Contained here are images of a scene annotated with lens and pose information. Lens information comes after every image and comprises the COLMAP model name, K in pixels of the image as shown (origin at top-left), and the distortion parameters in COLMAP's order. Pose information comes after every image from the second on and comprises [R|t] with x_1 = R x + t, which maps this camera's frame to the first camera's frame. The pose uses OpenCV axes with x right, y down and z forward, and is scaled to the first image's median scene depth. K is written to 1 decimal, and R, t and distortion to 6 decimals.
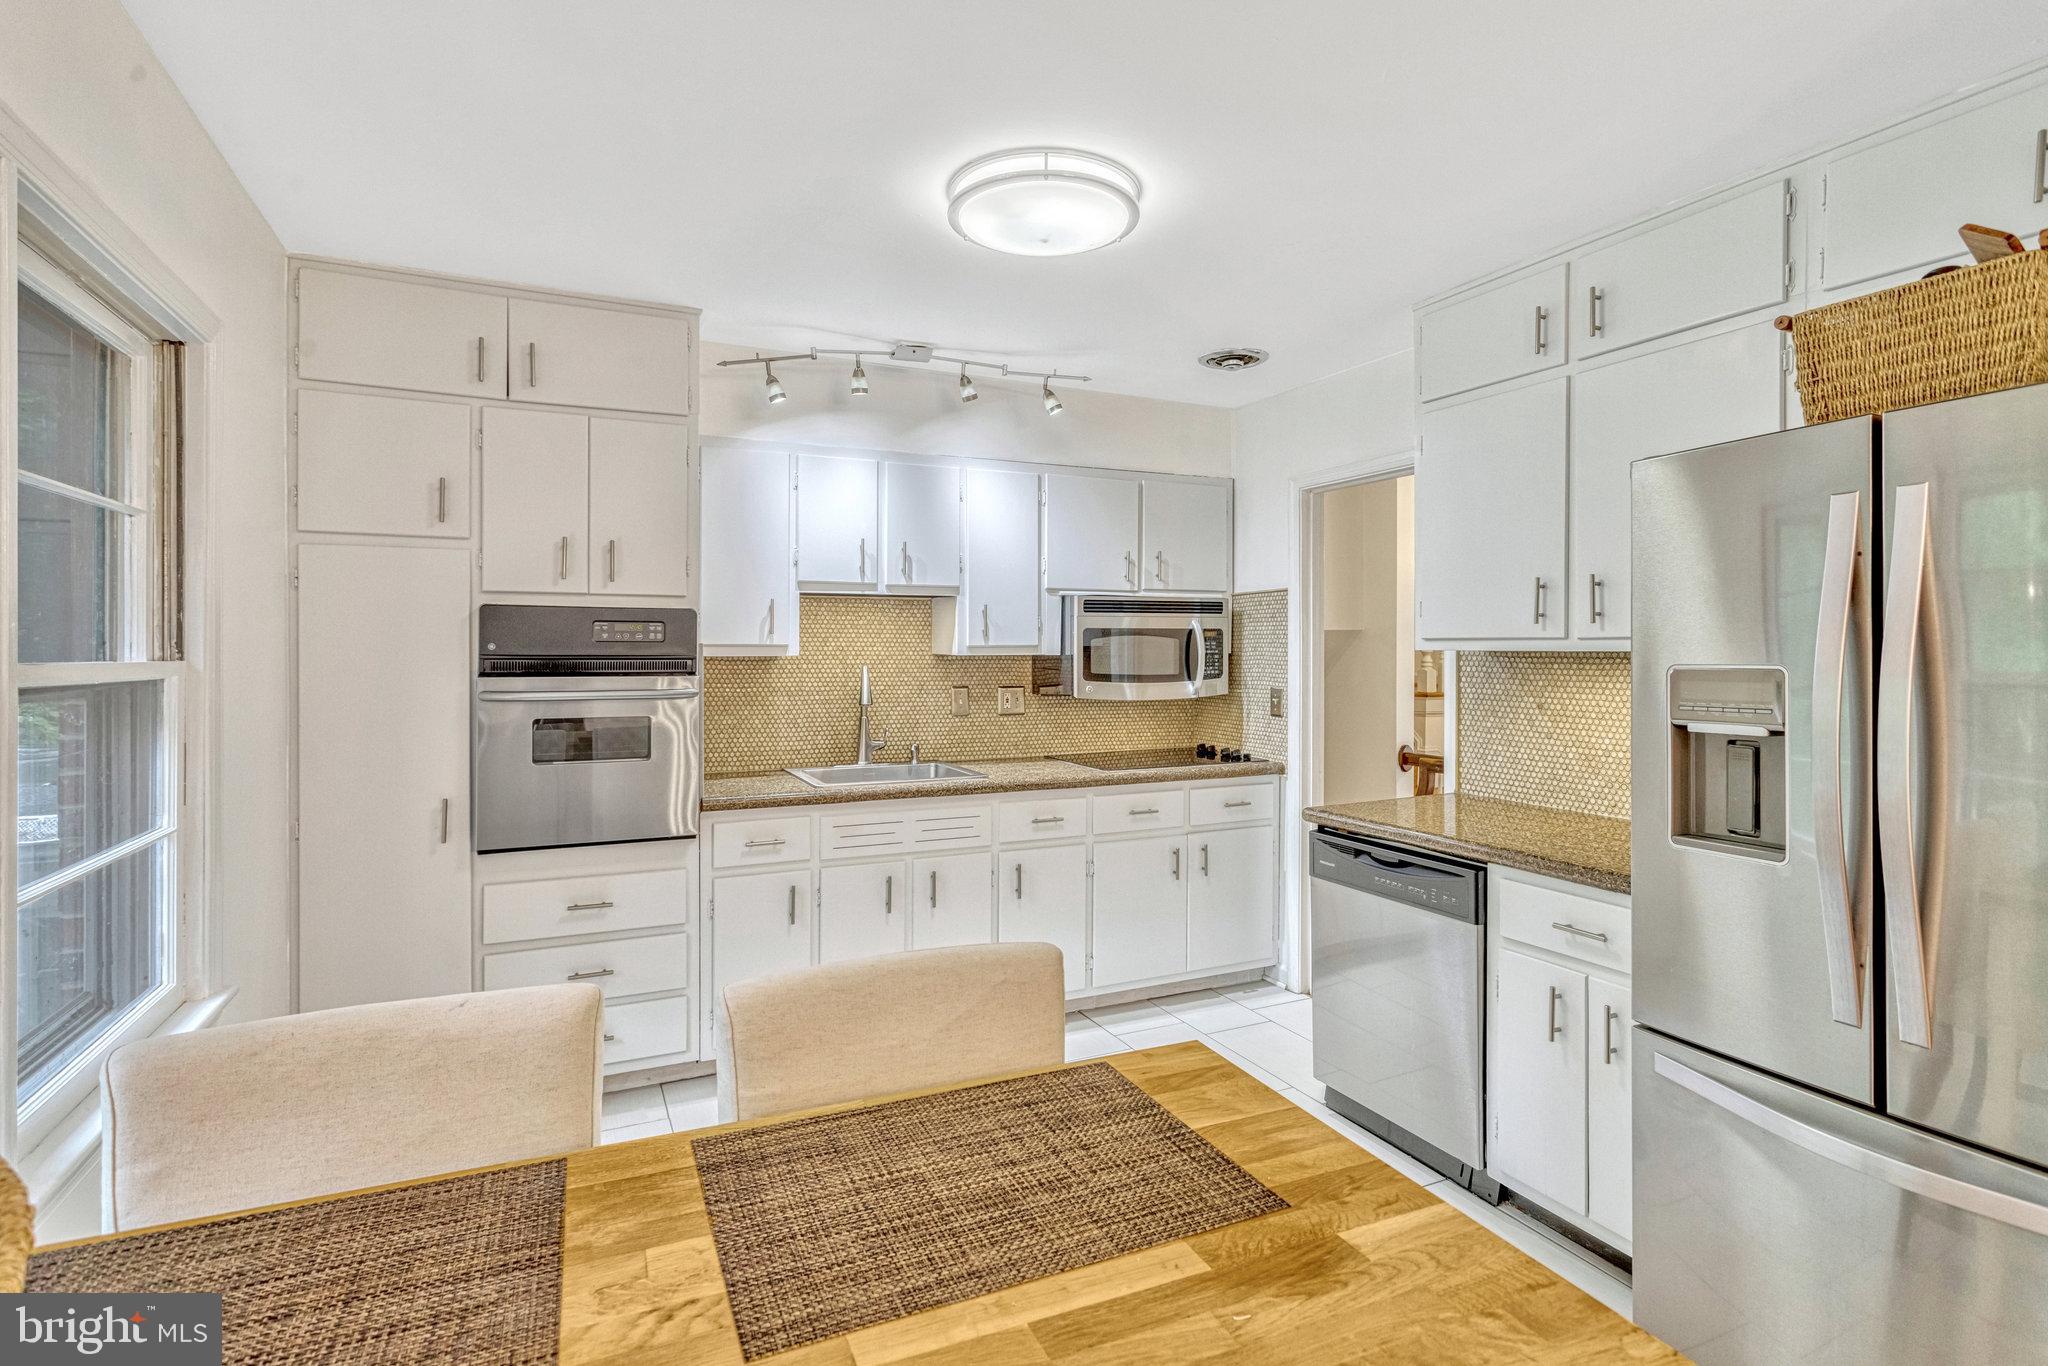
lens RADIAL K [[1004.0, 0, 1030.4], [0, 1004.0, 648.4], [0, 0, 1]] dist [0.001602, 0.000997]
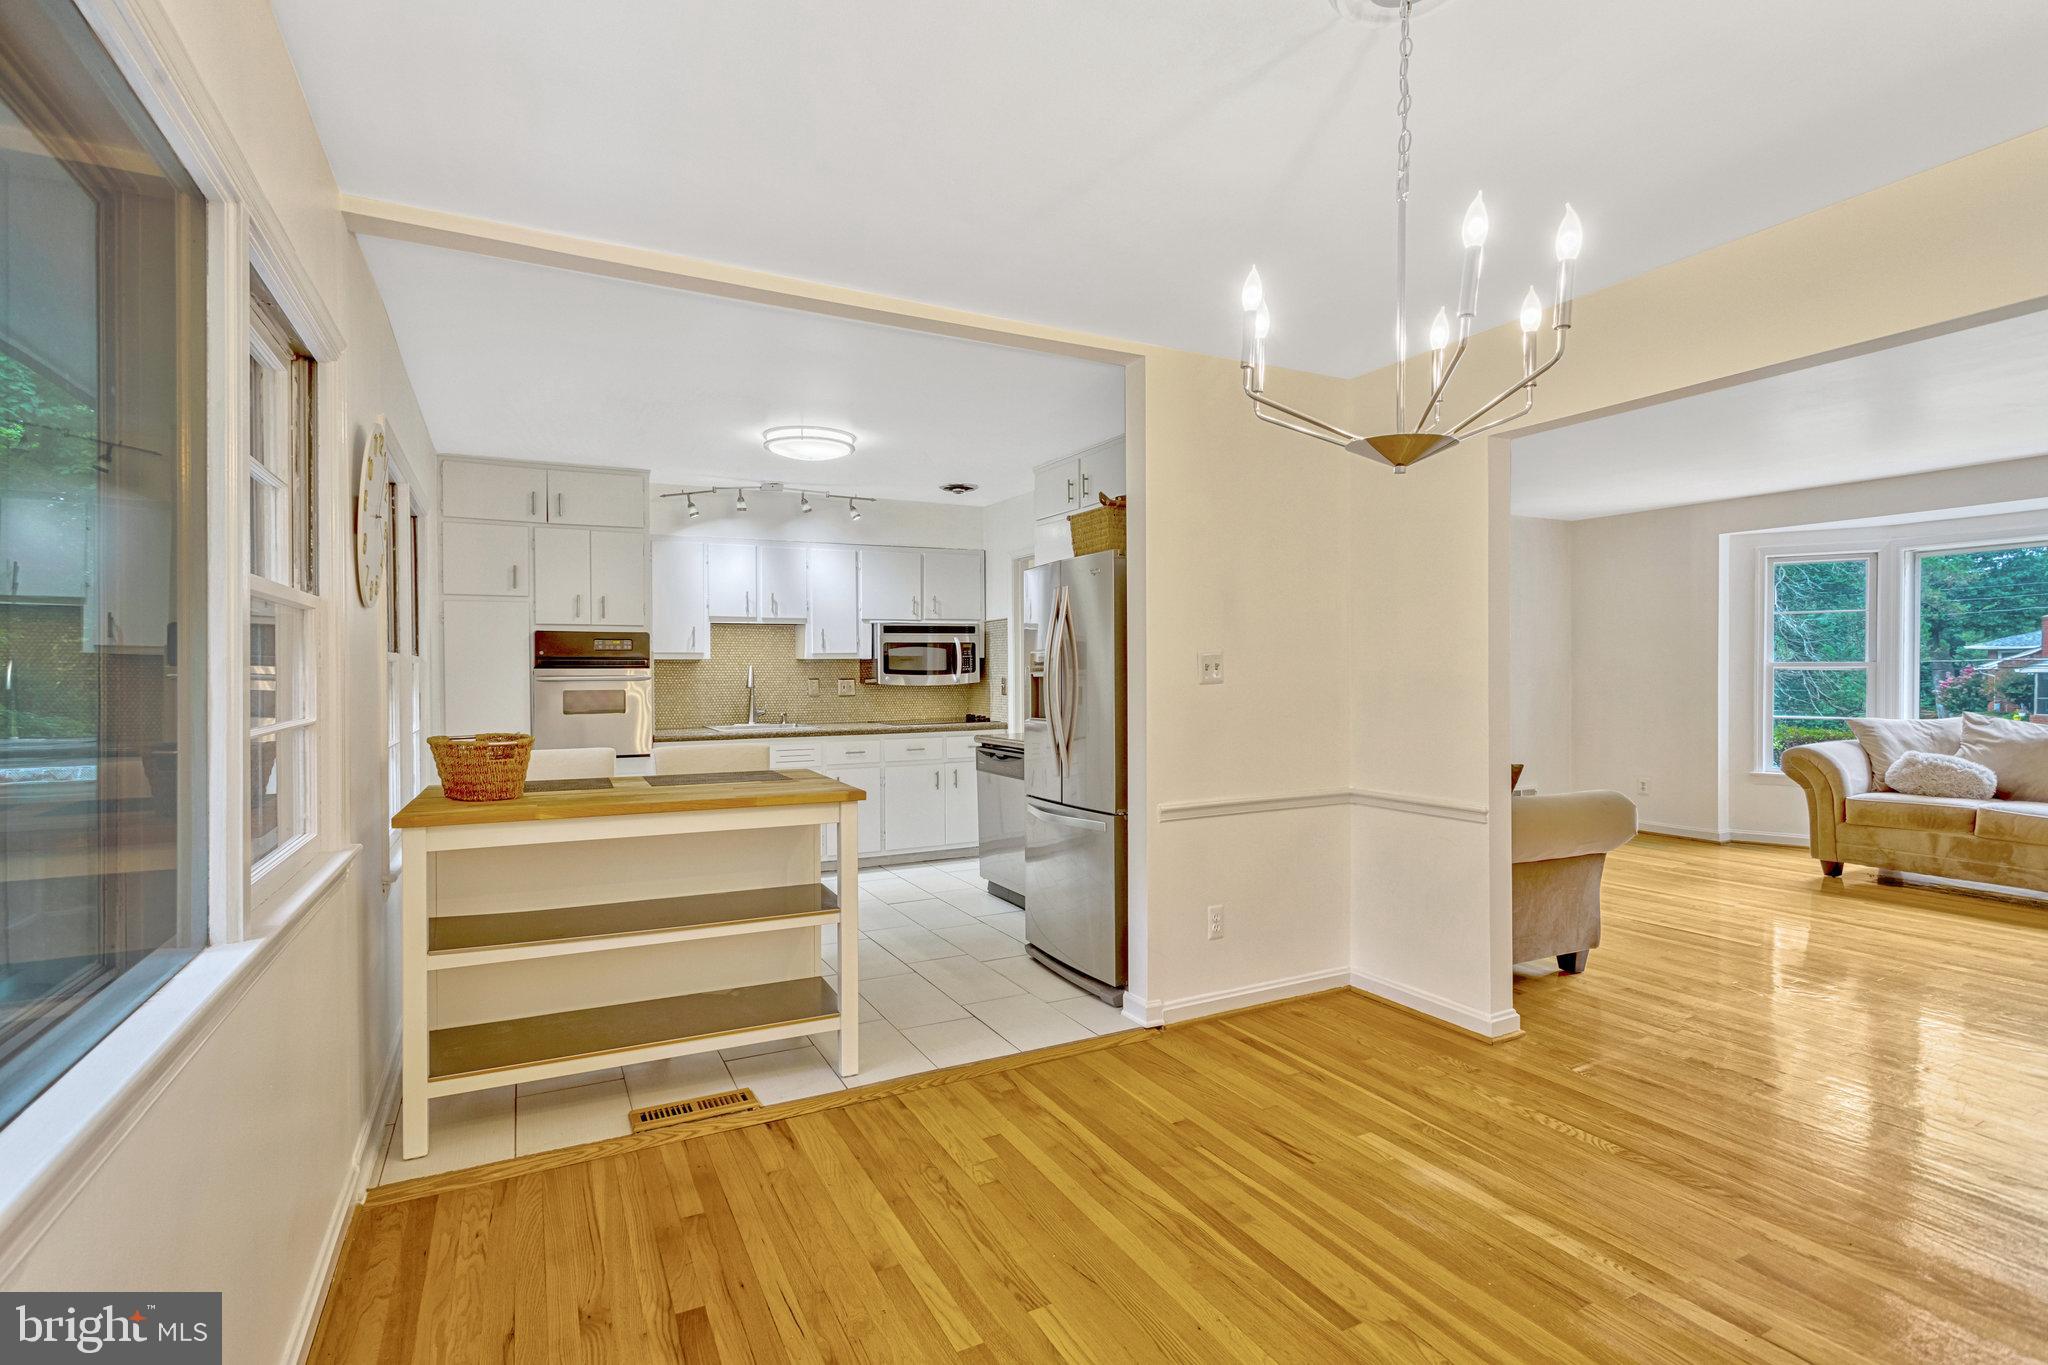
lens RADIAL K [[967.1, 0, 1017.5], [0, 967.1, 679.4], [0, 0, 1]] dist [0.001759, 0.000391]
pose [[0.999463, -0.008838, 0.031547, 0.250573], [0.008543, 0.999919, 0.009474, 0.031237], [-0.031629, -0.009199, 0.999457, -0.699046]]
